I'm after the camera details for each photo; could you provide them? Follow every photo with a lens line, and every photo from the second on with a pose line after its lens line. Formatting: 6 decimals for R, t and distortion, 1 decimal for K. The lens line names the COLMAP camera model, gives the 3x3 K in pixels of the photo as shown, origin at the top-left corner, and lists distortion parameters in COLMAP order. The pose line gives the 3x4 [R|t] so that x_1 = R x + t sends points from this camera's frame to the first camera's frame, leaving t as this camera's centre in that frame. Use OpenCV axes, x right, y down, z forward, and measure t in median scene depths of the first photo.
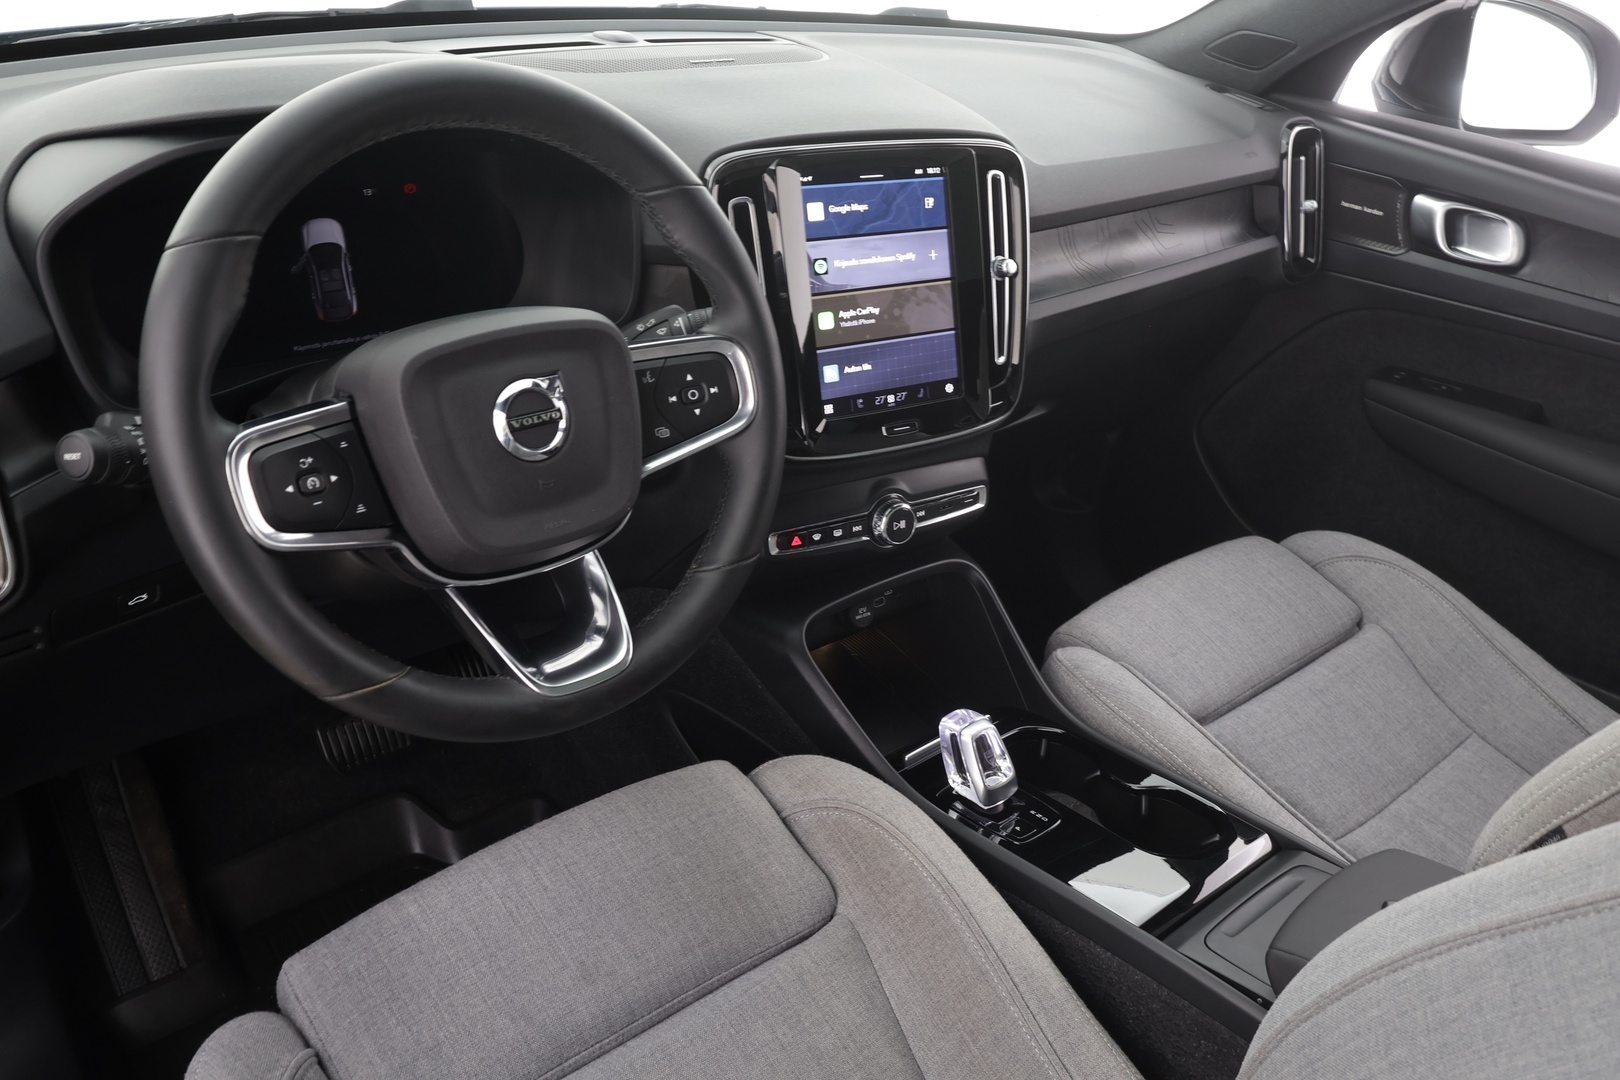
lens RADIAL K [[1259.2, 0, 813.0], [0, 1259.2, 548.5], [0, 0, 1]] dist [0.008554, -0.013345]
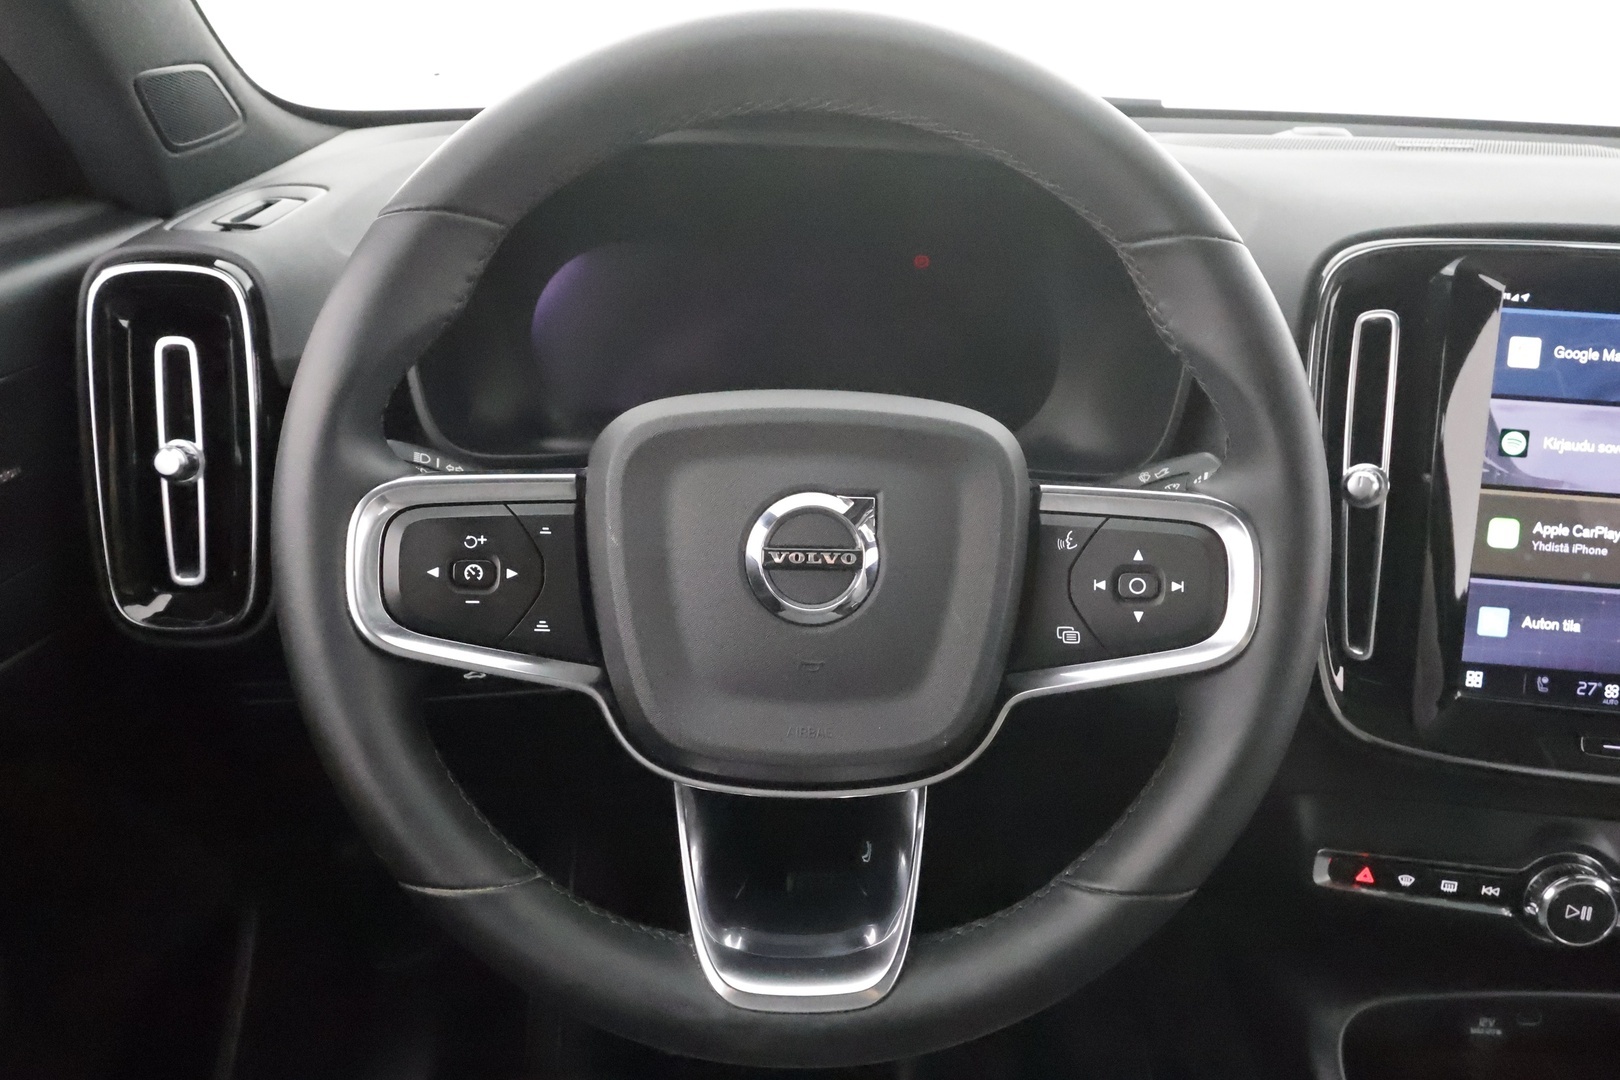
lens RADIAL K [[1167.5, 0, 806.8], [0, 1167.5, 551.3], [0, 0, 1]] dist [-0.003906, 0.009628]
pose [[0.781460, 0.200766, -0.590774, 0.078646], [-0.282012, 0.958239, -0.047395, -0.053759], [0.556588, 0.203643, 0.805444, 0.372545]]
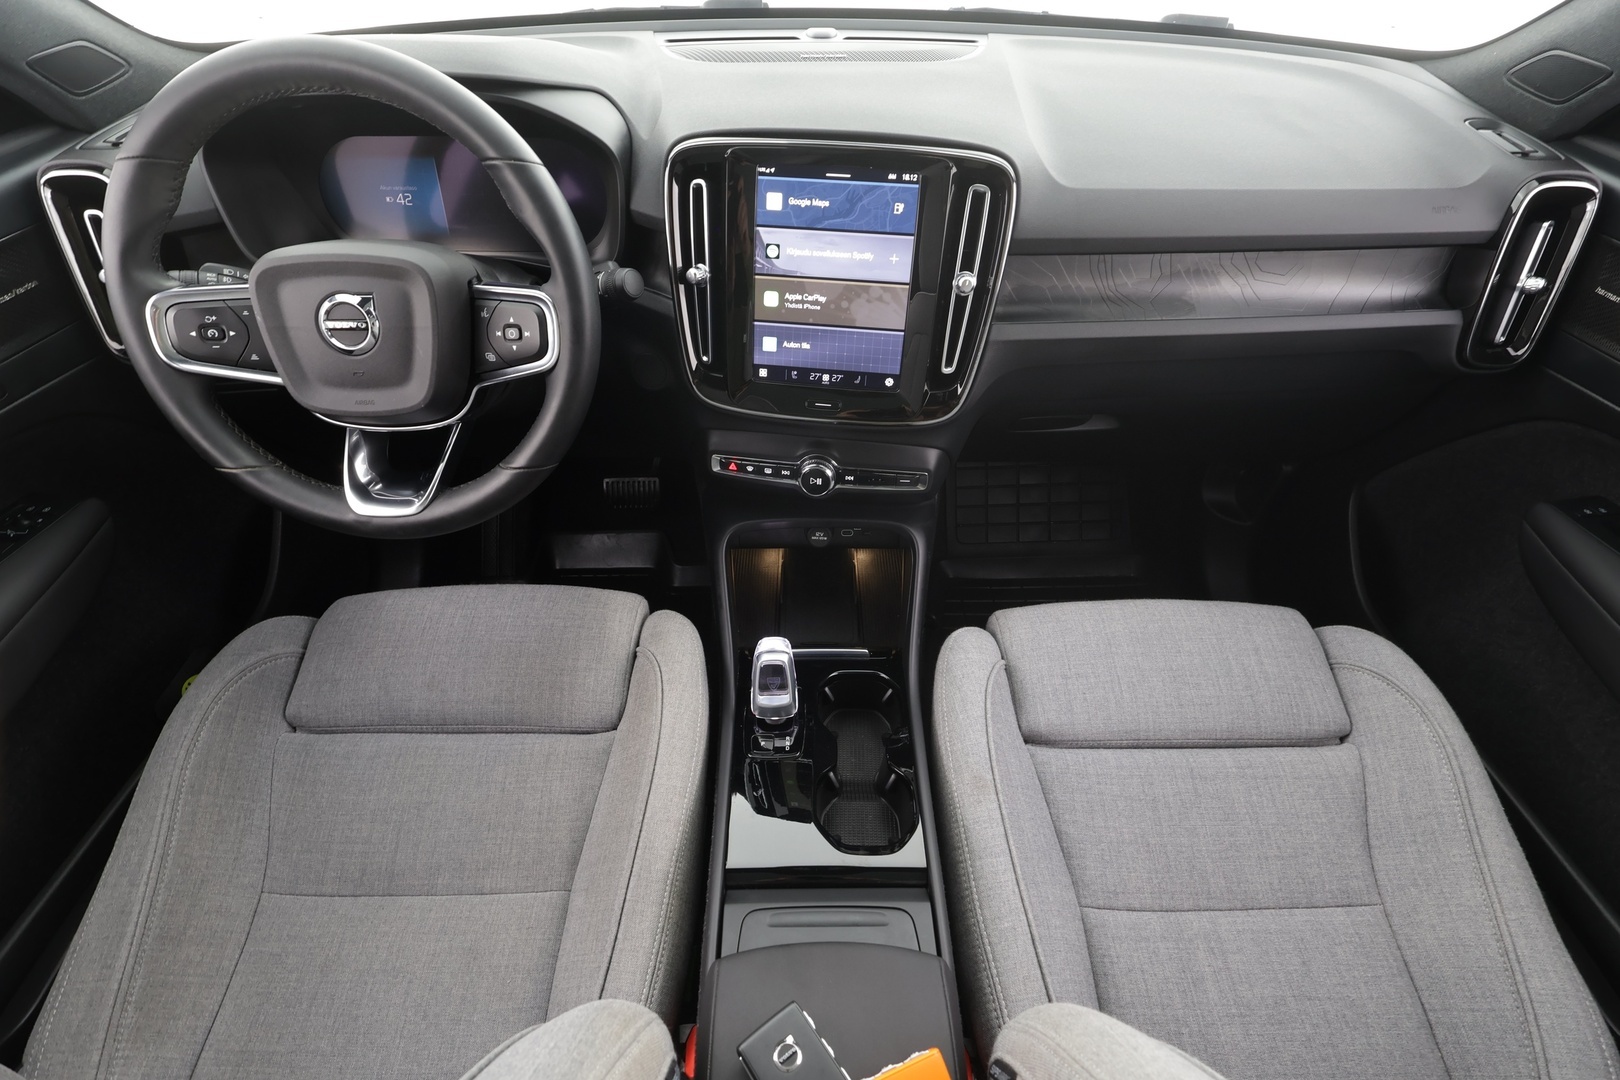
lens RADIAL K [[749.1, 0, 795.1], [0, 749.1, 543.9], [0, 0, 1]] dist [-0.002213, 0.000215]
pose [[0.767621, 0.379203, -0.516684, 0.473021], [-0.266345, 0.922014, 0.280982, -0.169126], [0.582940, -0.078071, 0.808756, 0.414828]]
